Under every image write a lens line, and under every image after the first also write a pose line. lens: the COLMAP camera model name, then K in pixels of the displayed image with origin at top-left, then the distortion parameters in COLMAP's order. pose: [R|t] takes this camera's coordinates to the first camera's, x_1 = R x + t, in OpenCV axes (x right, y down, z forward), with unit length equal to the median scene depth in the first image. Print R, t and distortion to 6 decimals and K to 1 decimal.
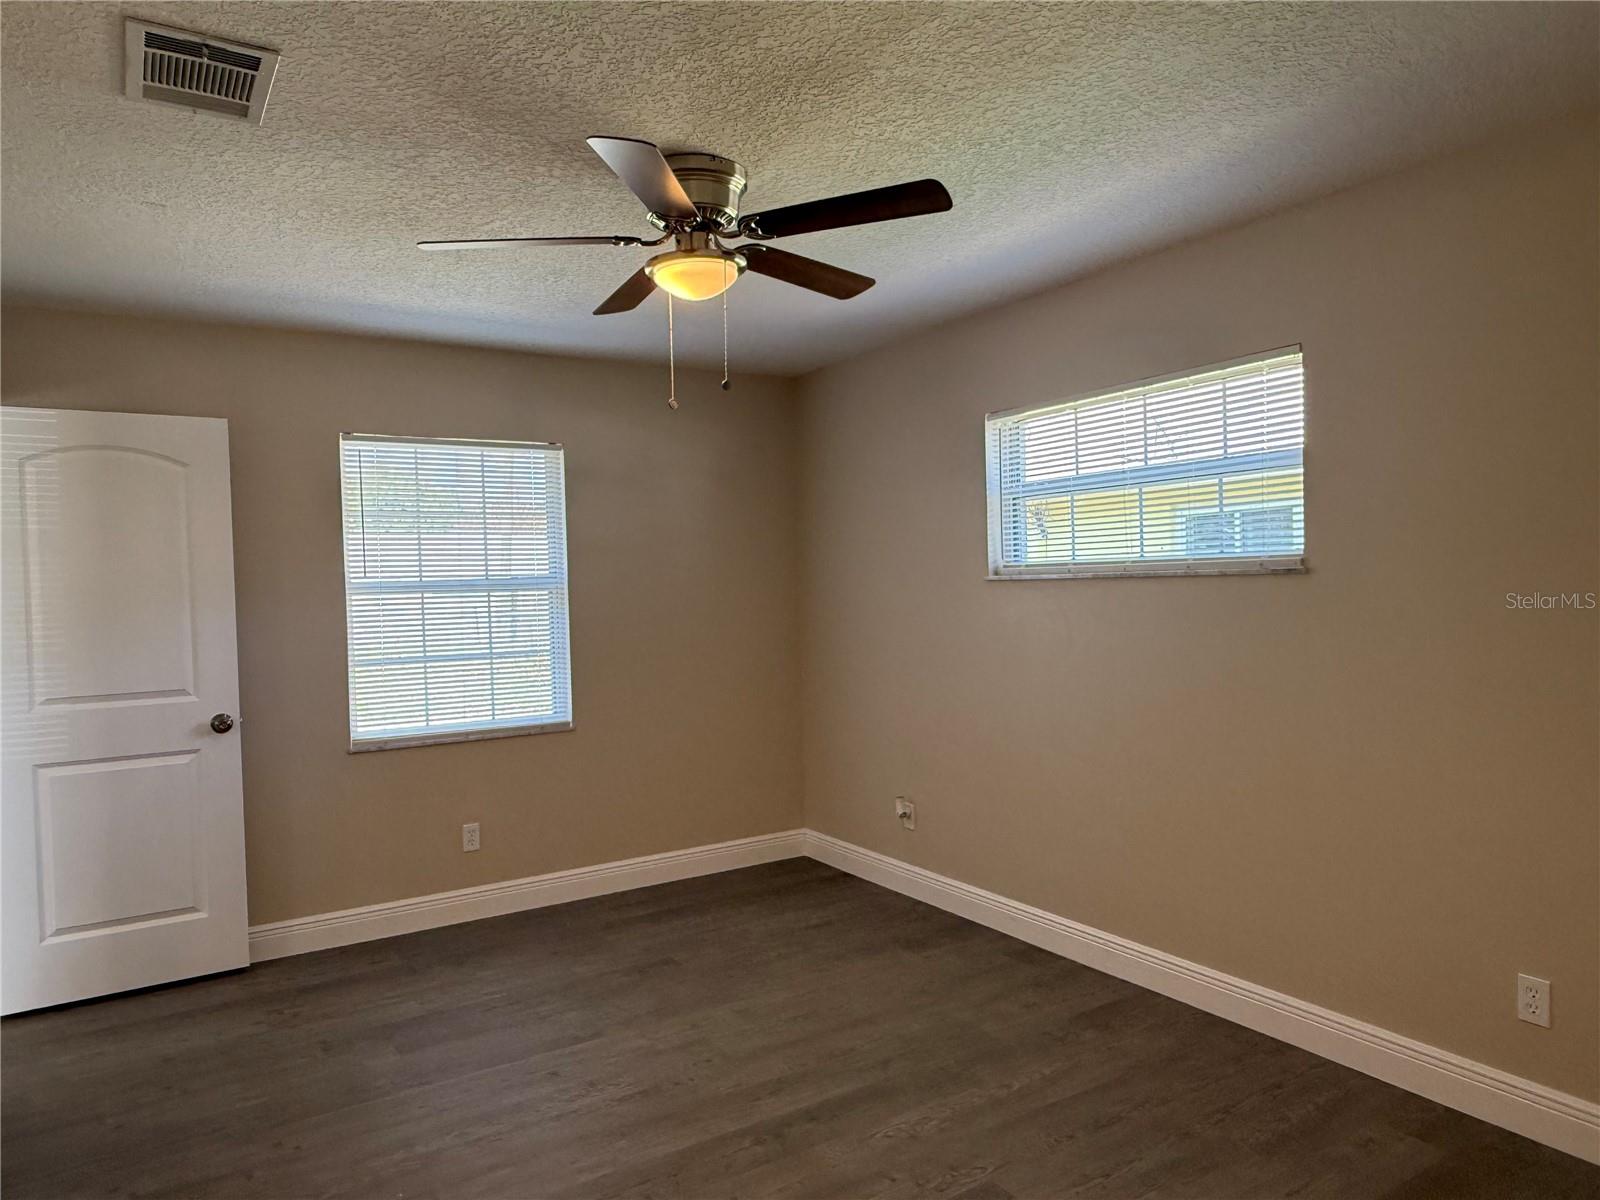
lens RADIAL K [[1056.0, 0, 783.0], [0, 1056.0, 600.3], [0, 0, 1]] dist [-0.003098, -0.000028]
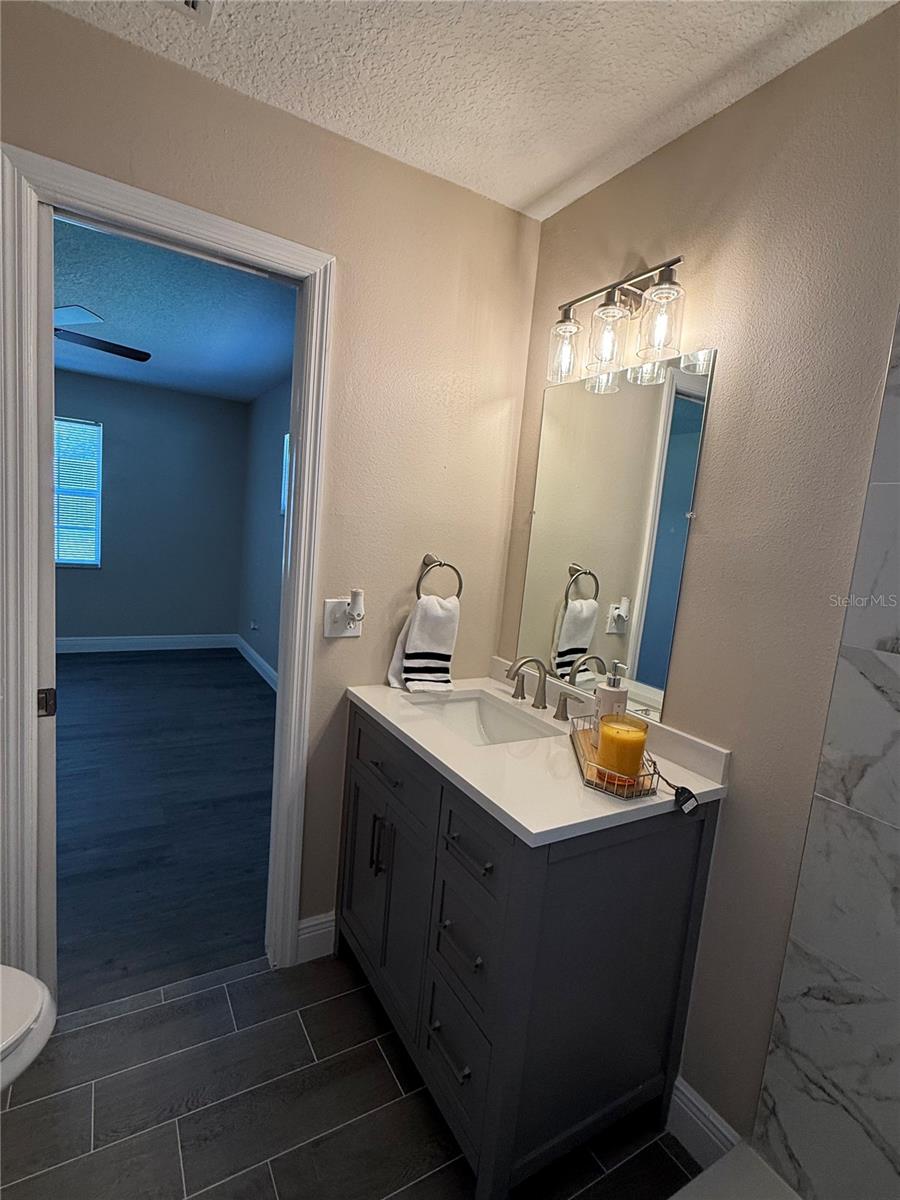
lens RADIAL K [[580.9, 0, 448.9], [0, 580.9, 597.0], [0, 0, 1]] dist [0.001161, 0.000093]
pose [[0.993225, 0.115650, 0.011410, 0.690672], [-0.116211, 0.988260, 0.099179, -0.018246], [0.000194, -0.099833, 0.995004, -0.160757]]
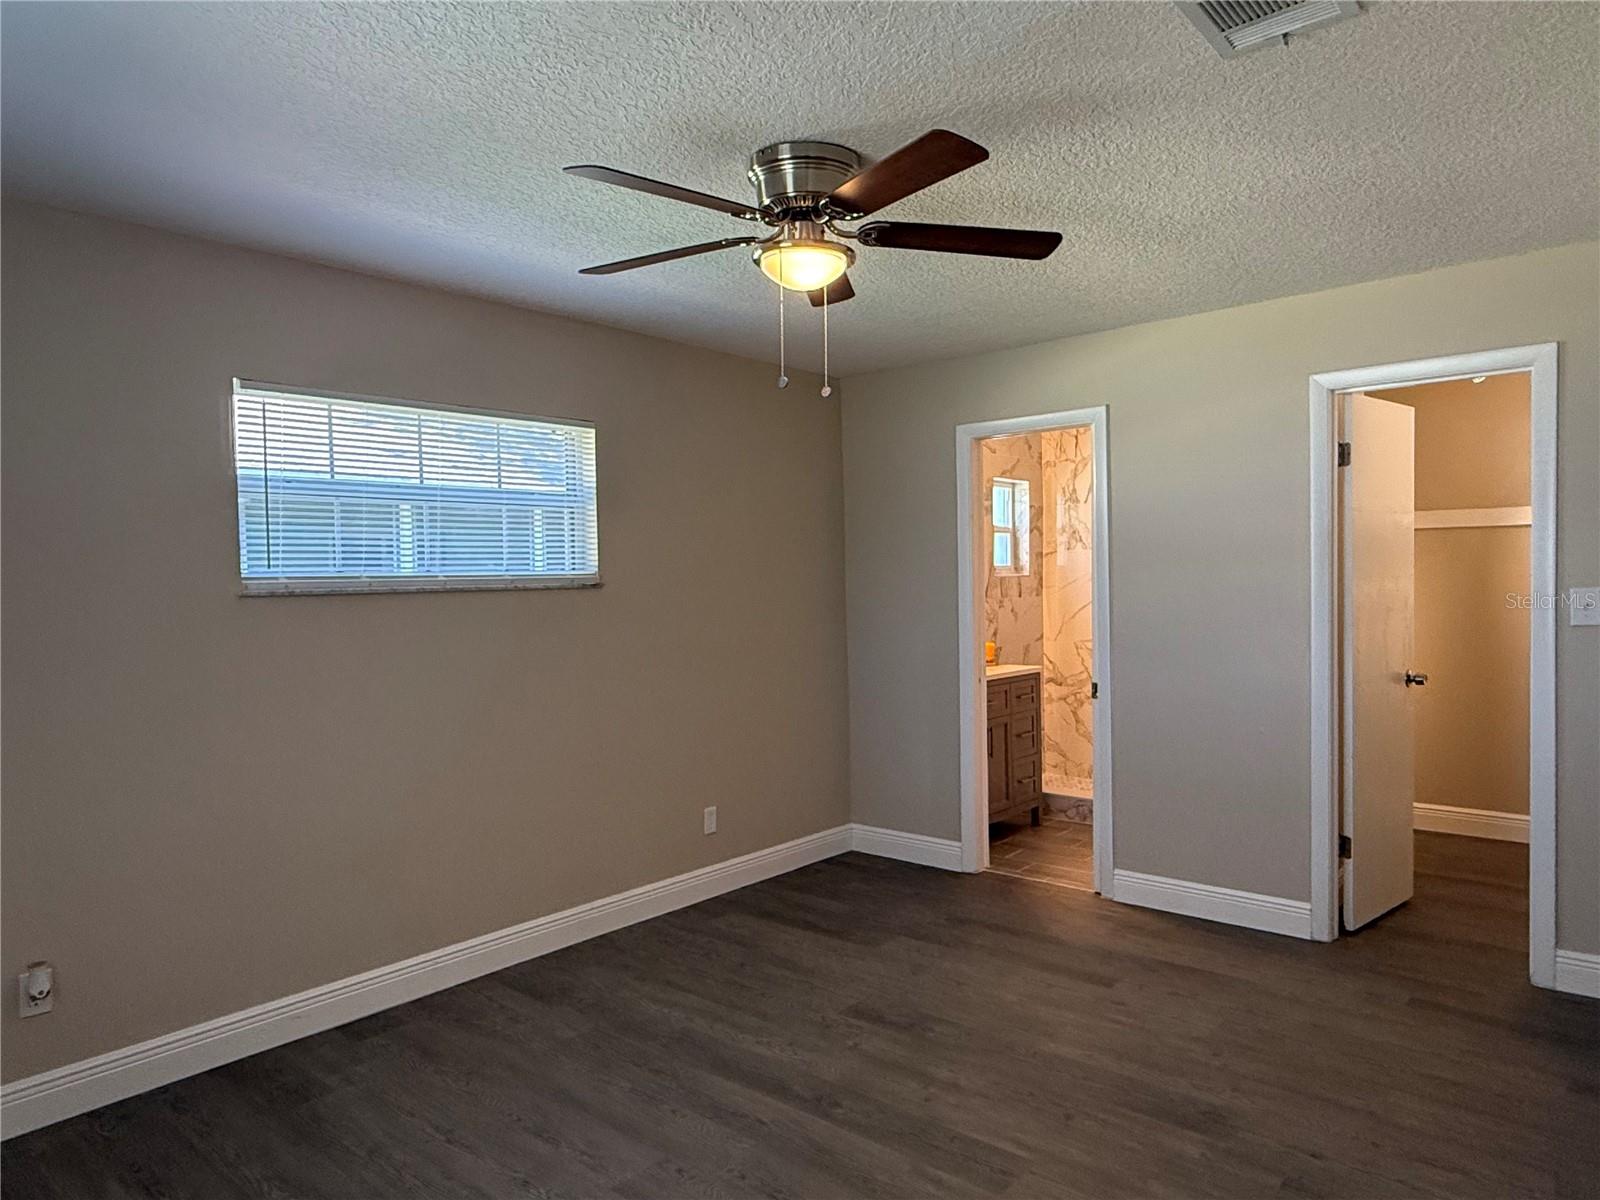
lens RADIAL K [[1056.0, 0, 783.0], [0, 1056.0, 600.3], [0, 0, 1]] dist [-0.003098, -0.000028]
pose [[-0.310854, 0.015255, 0.950335, -0.866263], [0.045335, 0.998971, -0.001207, 0.003638], [-0.949376, 0.042708, -0.311226, 1.152845]]
